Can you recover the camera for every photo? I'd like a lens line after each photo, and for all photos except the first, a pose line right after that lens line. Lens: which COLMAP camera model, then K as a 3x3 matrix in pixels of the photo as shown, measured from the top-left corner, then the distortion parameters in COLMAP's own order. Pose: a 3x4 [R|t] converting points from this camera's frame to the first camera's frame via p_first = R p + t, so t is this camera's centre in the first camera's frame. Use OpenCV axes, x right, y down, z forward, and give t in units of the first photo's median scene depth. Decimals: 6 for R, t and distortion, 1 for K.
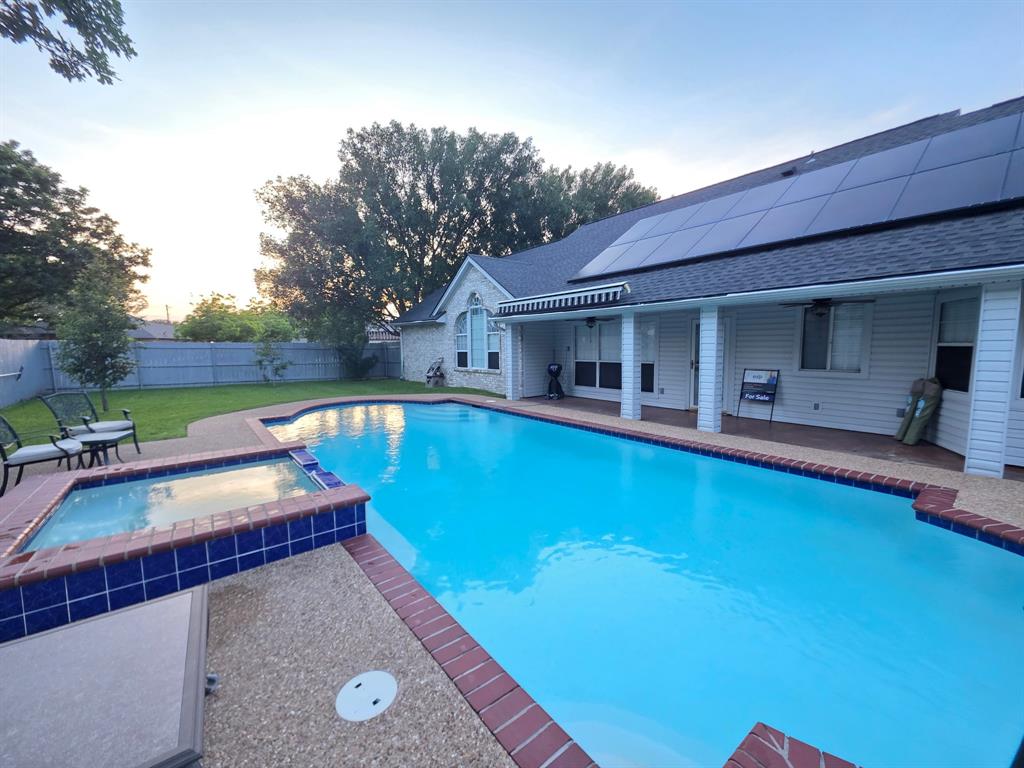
lens RADIAL K [[407.4, 0, 515.1], [0, 407.4, 384.1], [0, 0, 1]] dist [0.003307, -0.001003]
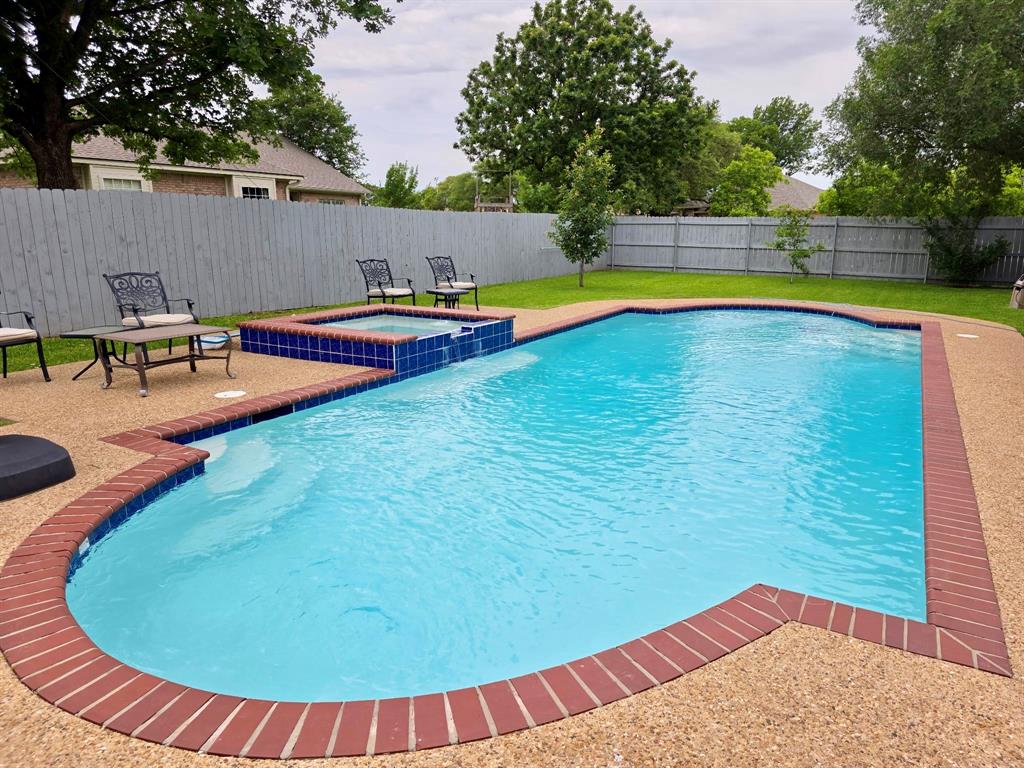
lens RADIAL K [[681.2, 0, 517.0], [0, 681.2, 381.4], [0, 0, 1]] dist [0.075286, -0.064120]
pose [[0.384302, 0.217387, -0.897249, 0.401191], [-0.096269, 0.976020, 0.195238, -0.014427], [0.918174, 0.011347, 0.396014, 0.112459]]
